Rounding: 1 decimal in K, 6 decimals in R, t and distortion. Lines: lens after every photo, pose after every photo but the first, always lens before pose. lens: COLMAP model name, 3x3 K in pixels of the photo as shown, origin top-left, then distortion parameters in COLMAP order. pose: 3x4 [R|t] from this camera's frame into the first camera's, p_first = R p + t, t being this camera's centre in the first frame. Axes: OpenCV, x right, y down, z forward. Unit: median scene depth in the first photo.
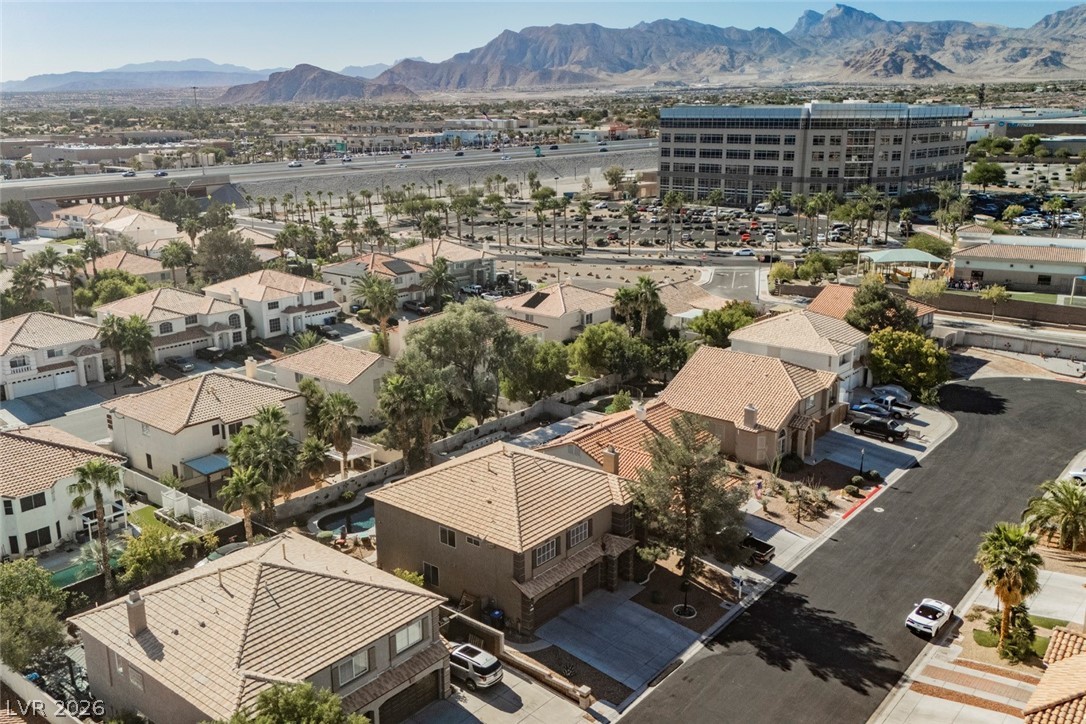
lens RADIAL K [[958.4, 0, 550.2], [0, 958.4, 361.6], [0, 0, 1]] dist [0.076120, -0.077144]
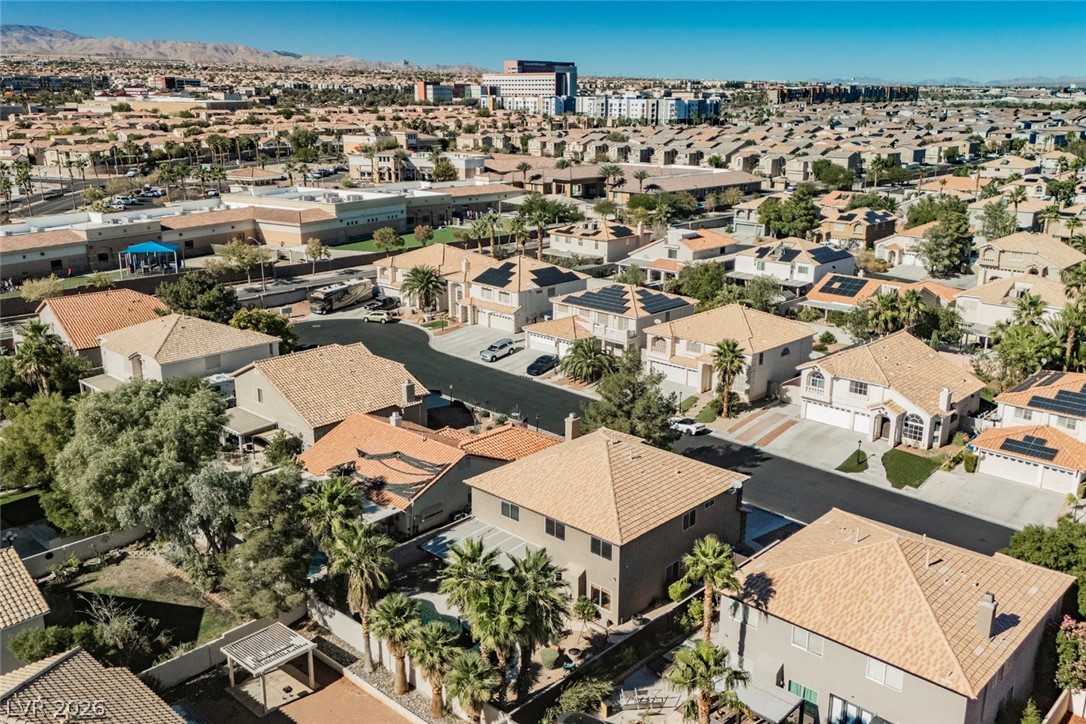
lens RADIAL K [[958.4, 0, 550.2], [0, 958.4, 361.6], [0, 0, 1]] dist [0.076120, -0.077144]
pose [[0.048773, -0.267301, 0.962378, -0.245566], [0.251170, 0.935845, 0.247202, -0.060627], [-0.966713, 0.229663, 0.112782, 0.235536]]
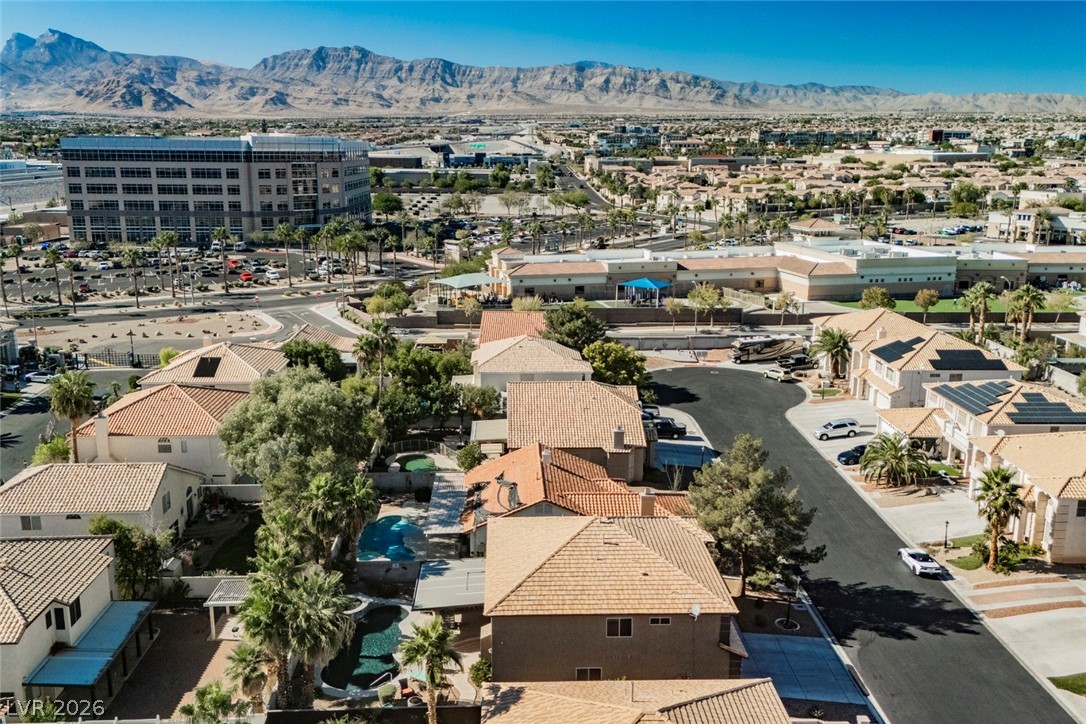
lens RADIAL K [[958.4, 0, 550.2], [0, 958.4, 361.6], [0, 0, 1]] dist [0.076120, -0.077144]
pose [[0.747195, -0.143742, 0.648874, -0.163253], [0.164407, 0.985963, 0.029097, -0.021667], [-0.643949, 0.084938, 0.760339, 0.083662]]
